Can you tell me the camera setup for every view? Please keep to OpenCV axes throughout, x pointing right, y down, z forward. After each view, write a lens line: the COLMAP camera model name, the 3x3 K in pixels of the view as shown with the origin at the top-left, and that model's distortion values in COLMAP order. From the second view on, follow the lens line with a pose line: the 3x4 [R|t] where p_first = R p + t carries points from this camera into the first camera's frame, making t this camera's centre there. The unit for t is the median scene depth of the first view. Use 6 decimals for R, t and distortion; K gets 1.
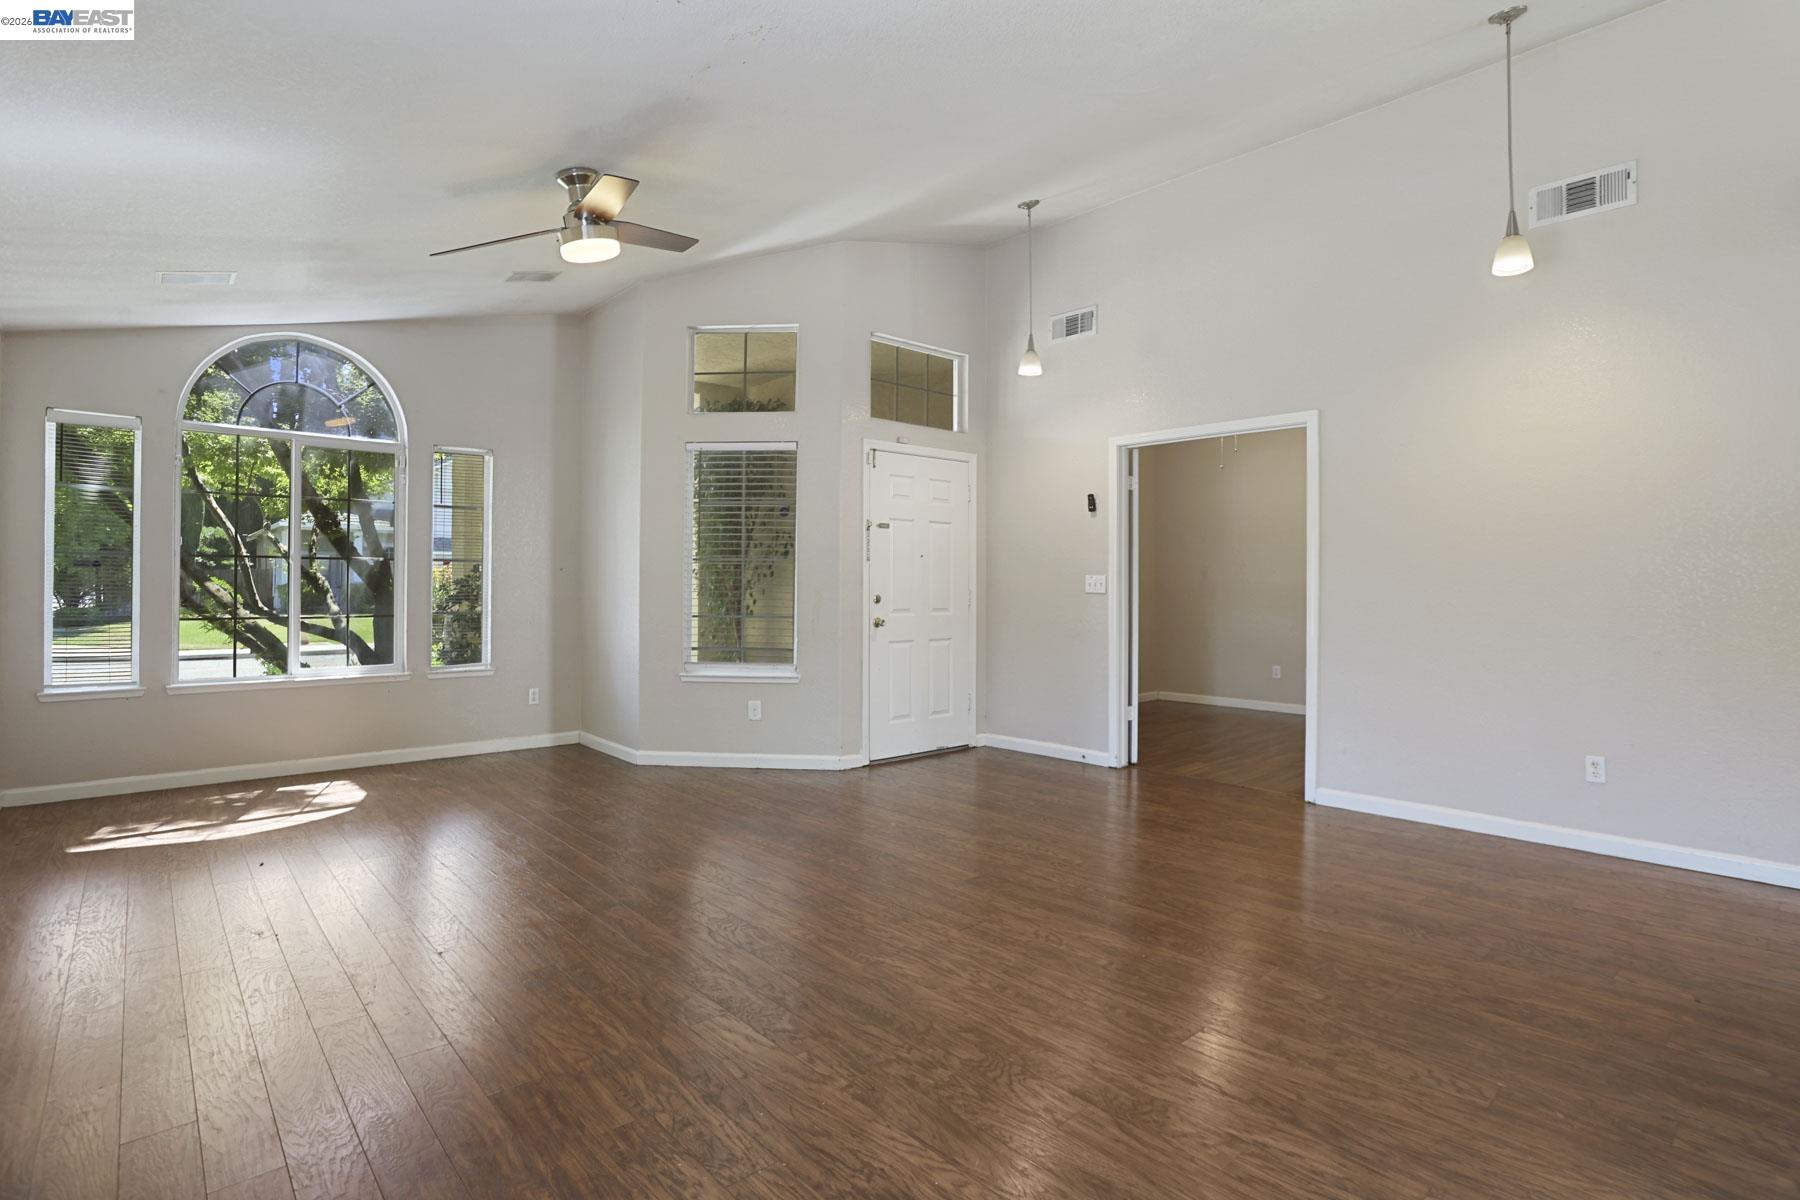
lens RADIAL K [[876.8, 0, 906.3], [0, 876.8, 591.8], [0, 0, 1]] dist [-0.076863, 0.034221]
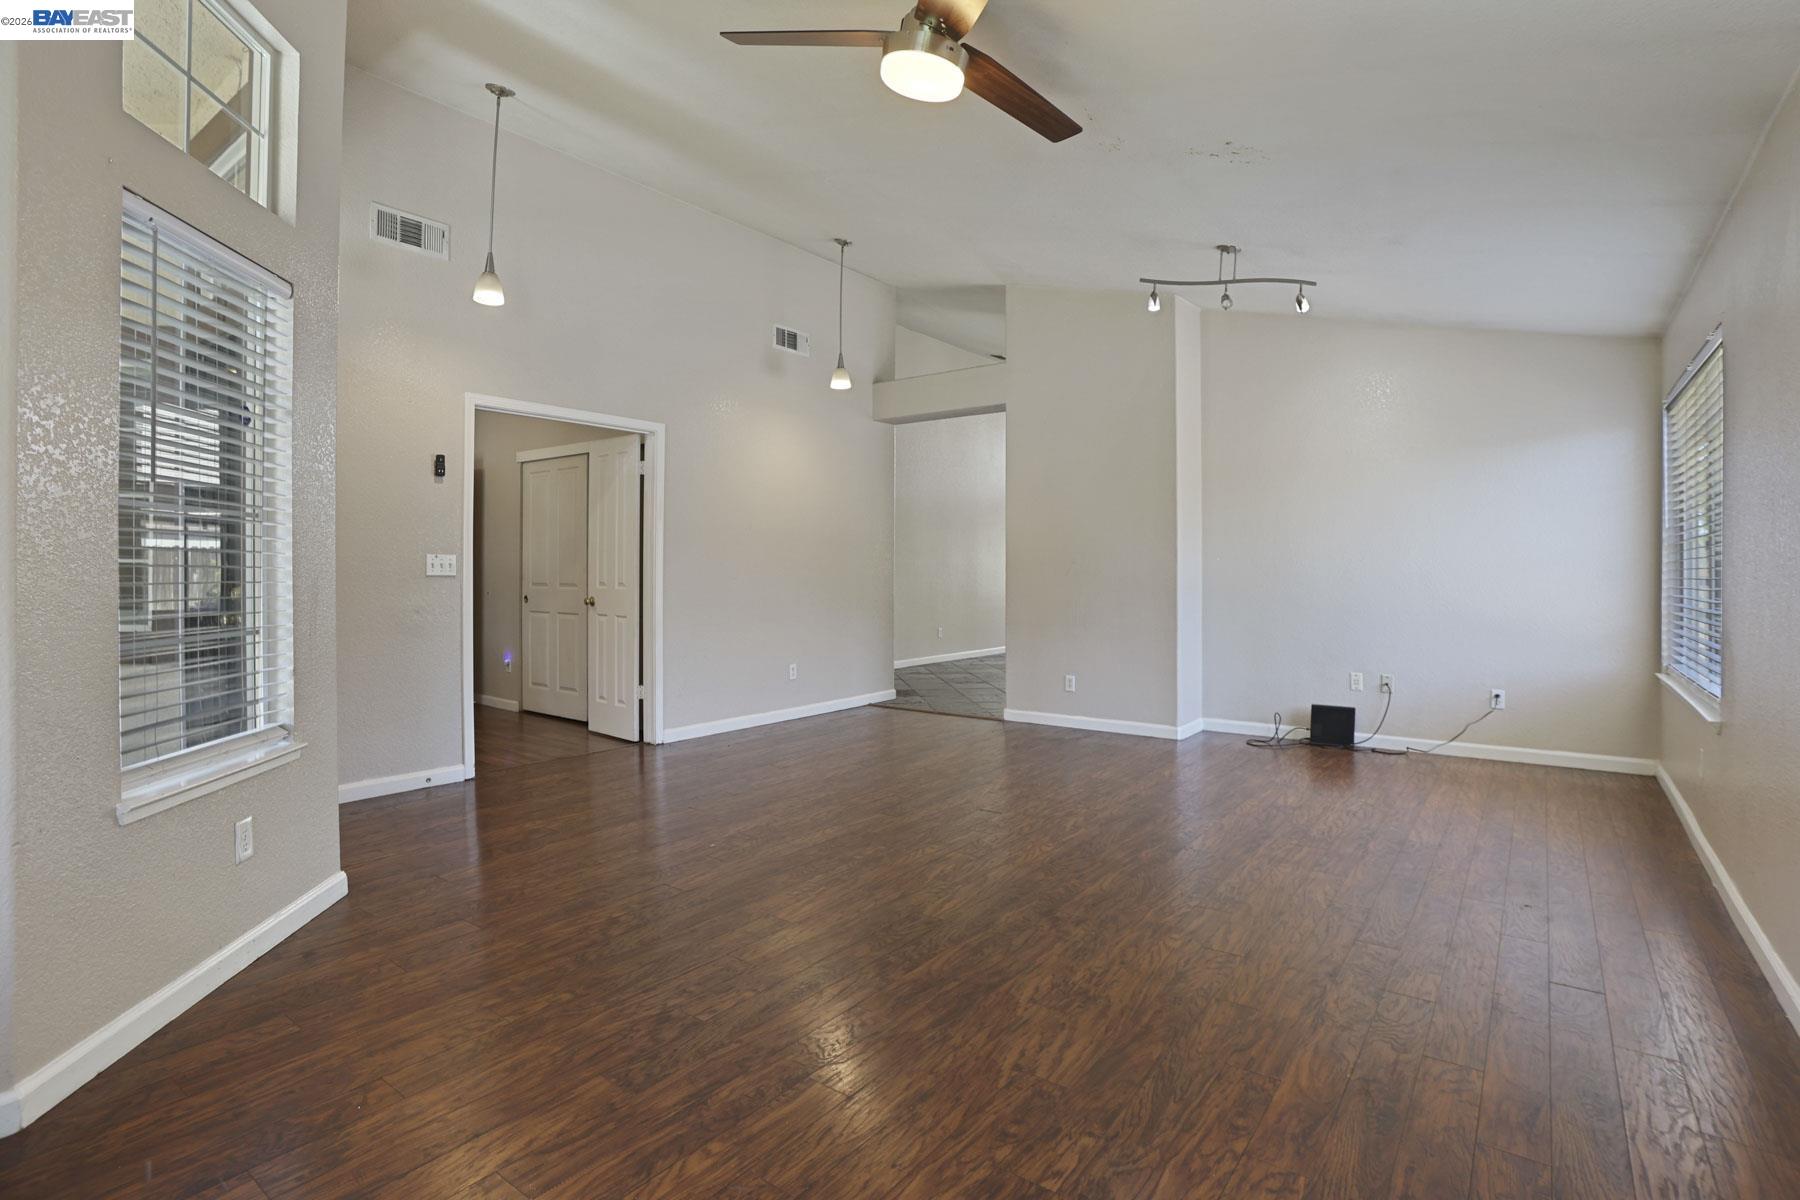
lens RADIAL K [[876.8, 0, 906.3], [0, 876.8, 591.8], [0, 0, 1]] dist [-0.076863, 0.034221]
pose [[-0.189411, -0.029671, 0.981450, -0.672089], [0.003897, 0.999513, 0.030969, -0.007469], [-0.981890, 0.009691, -0.189203, 0.740570]]
